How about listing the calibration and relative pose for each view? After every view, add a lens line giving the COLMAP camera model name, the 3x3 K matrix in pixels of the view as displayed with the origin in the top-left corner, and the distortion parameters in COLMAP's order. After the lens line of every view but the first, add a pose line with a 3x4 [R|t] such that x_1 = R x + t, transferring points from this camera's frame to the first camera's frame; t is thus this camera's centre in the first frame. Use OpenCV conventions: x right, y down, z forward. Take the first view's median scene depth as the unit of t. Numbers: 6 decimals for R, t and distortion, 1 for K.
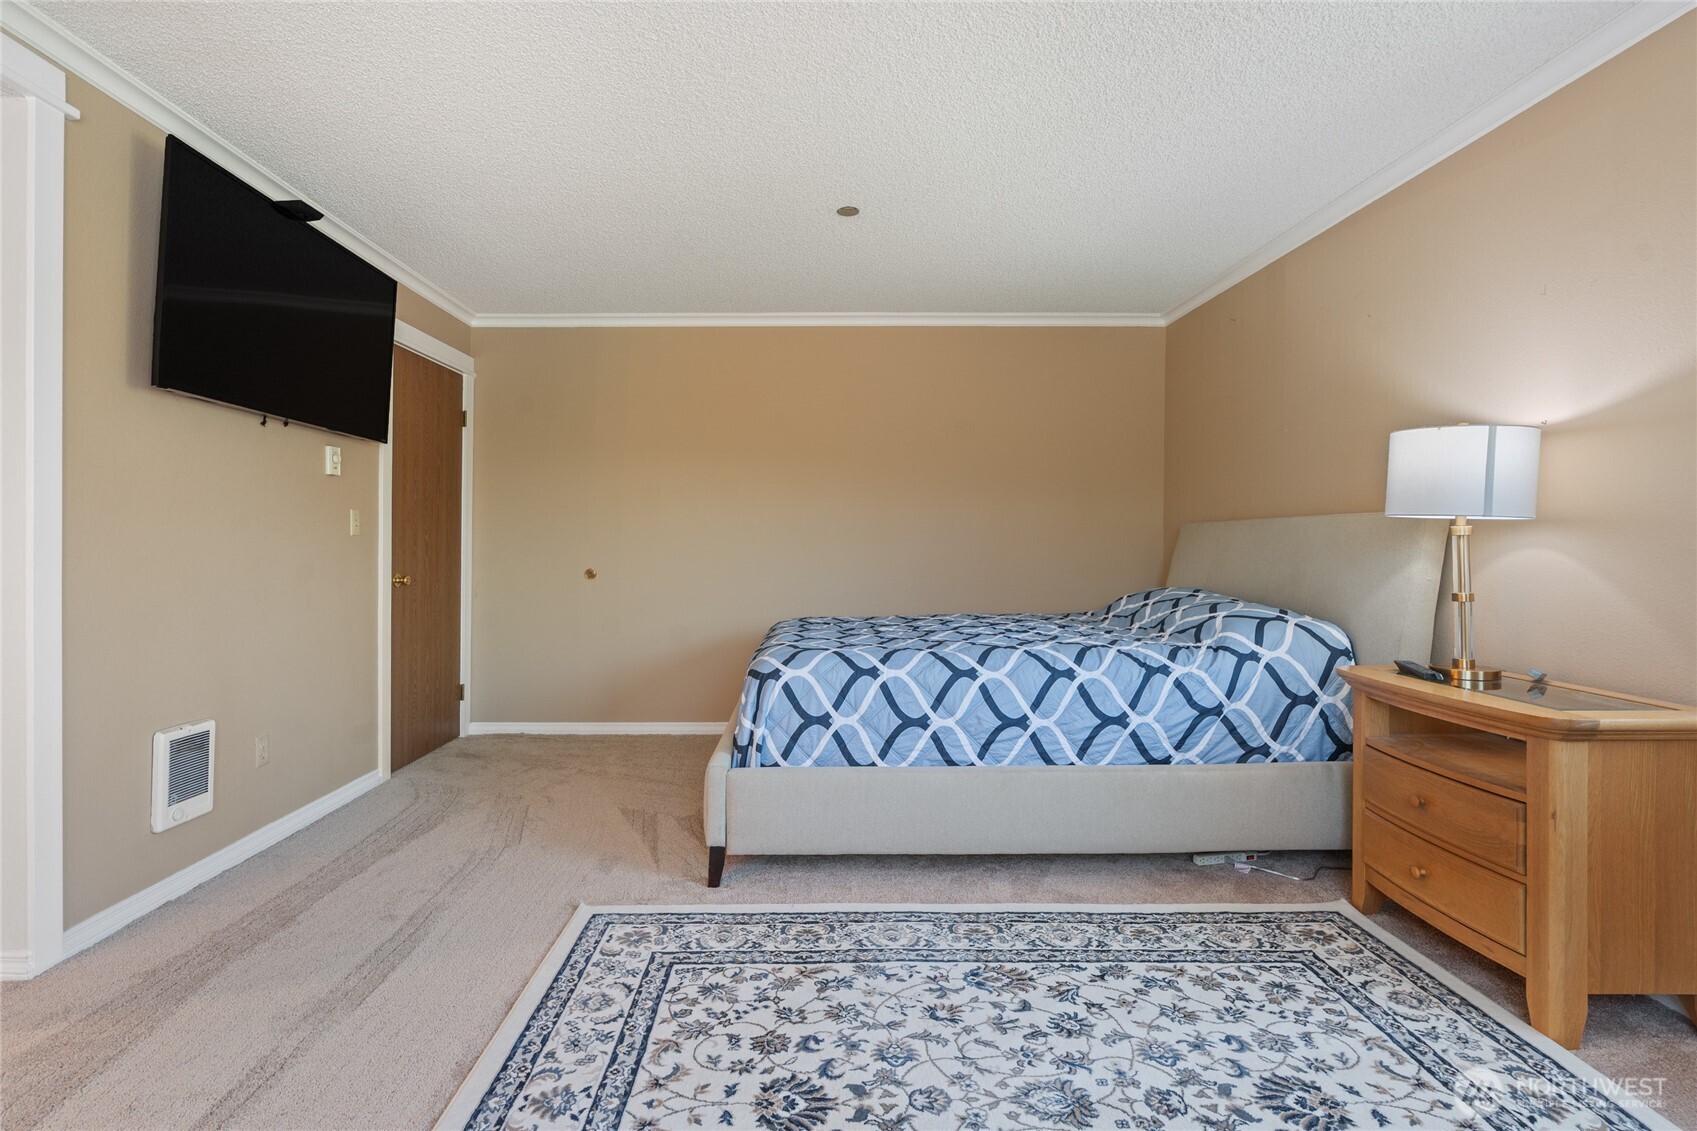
lens RADIAL K [[780.0, 0, 801.7], [0, 780.0, 542.7], [0, 0, 1]] dist [-0.007342, 0.000837]
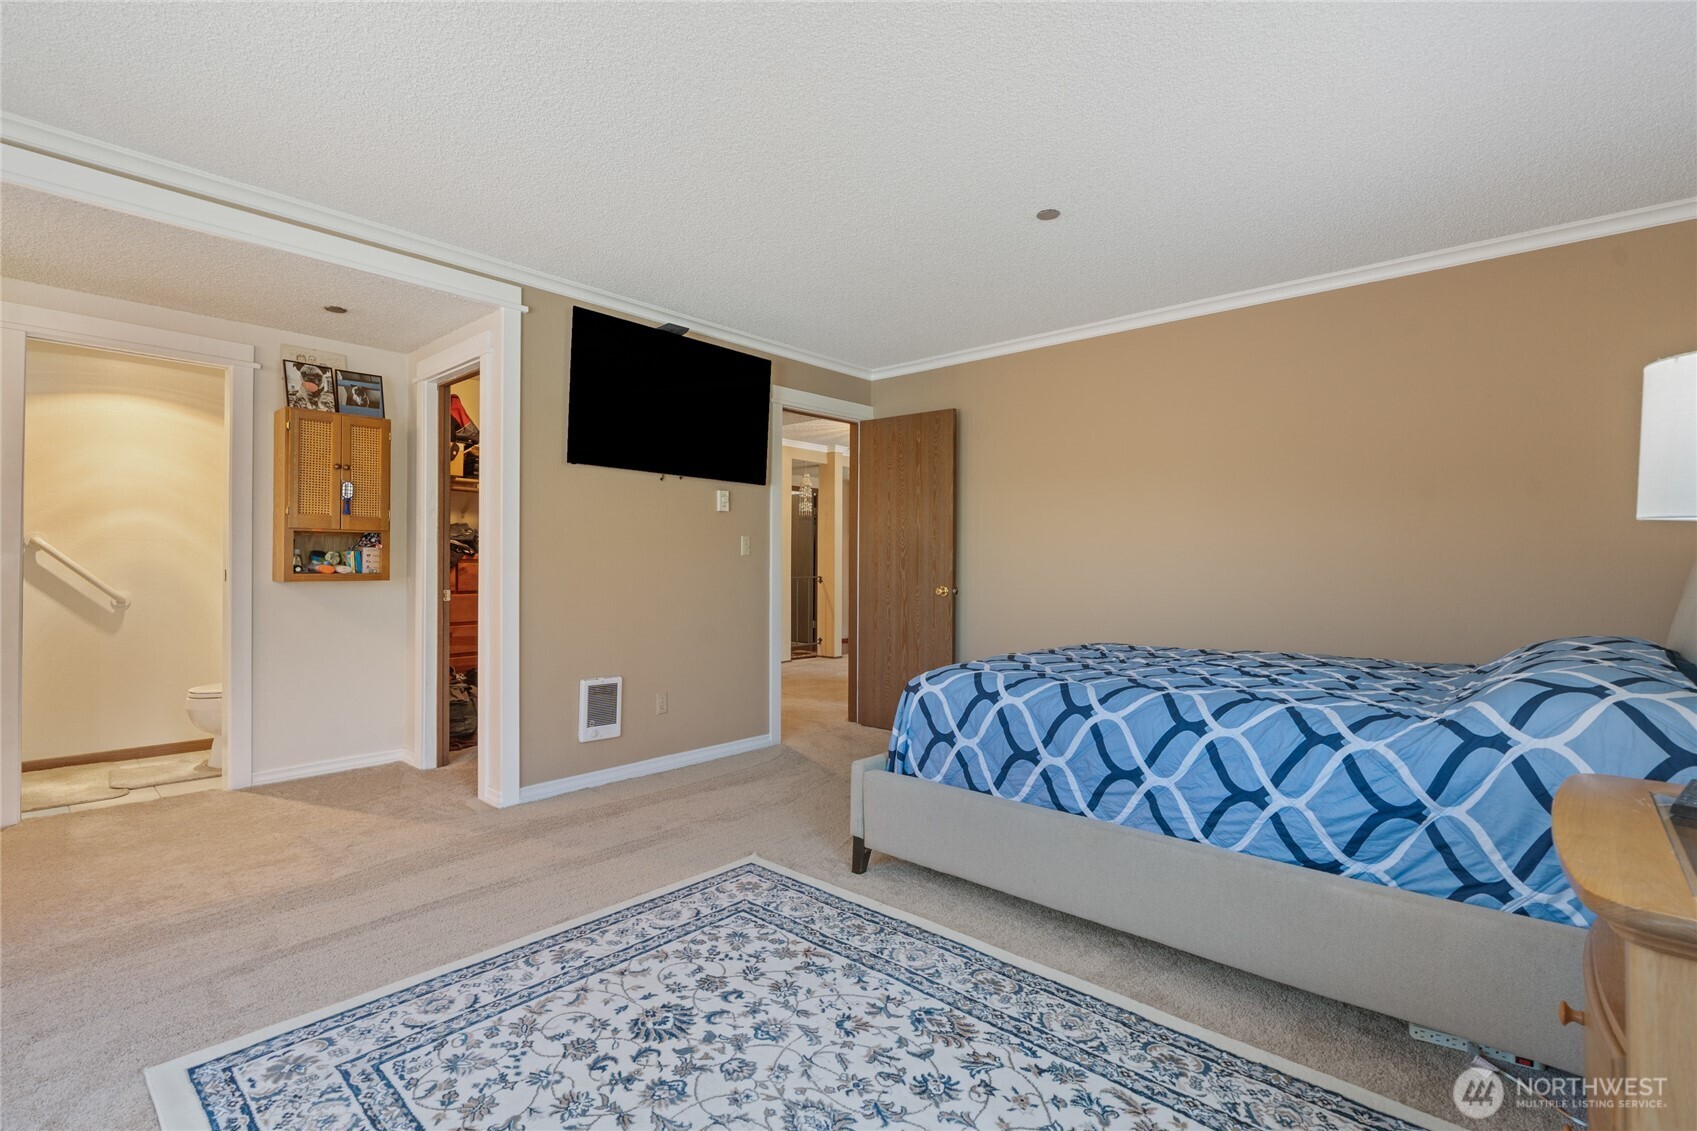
lens RADIAL K [[775.9, 0, 862.3], [0, 775.9, 553.4], [0, 0, 1]] dist [-0.007161, 0.003991]
pose [[0.753040, -0.002190, -0.657971, 0.687375], [-0.006114, 0.999928, -0.010325, -0.000390], [0.657946, 0.011798, 0.752973, 0.192166]]
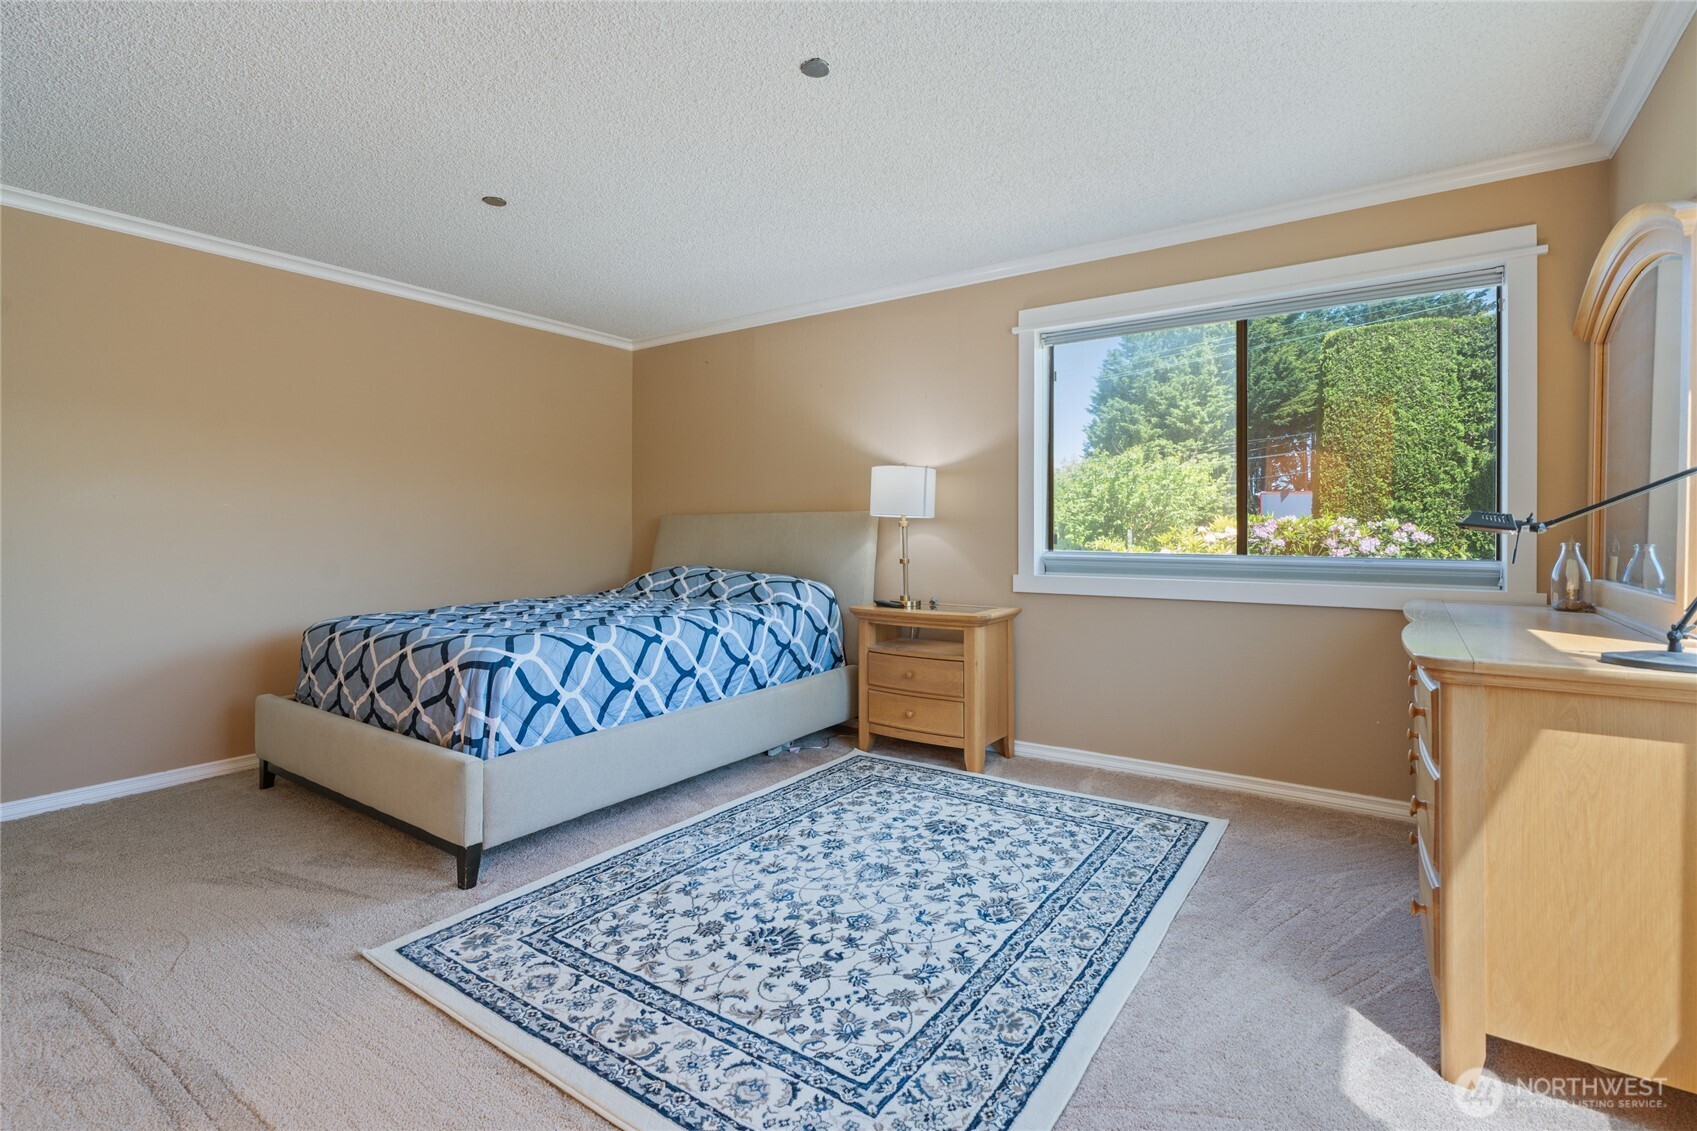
lens RADIAL K [[812.5, 0, 826.9], [0, 812.5, 542.6], [0, 0, 1]] dist [-0.012960, 0.000341]
pose [[0.571662, -0.011869, 0.820404, -0.751444], [0.003419, 0.999921, 0.012084, 0.005200], [-0.820482, -0.004103, 0.571657, 0.077363]]
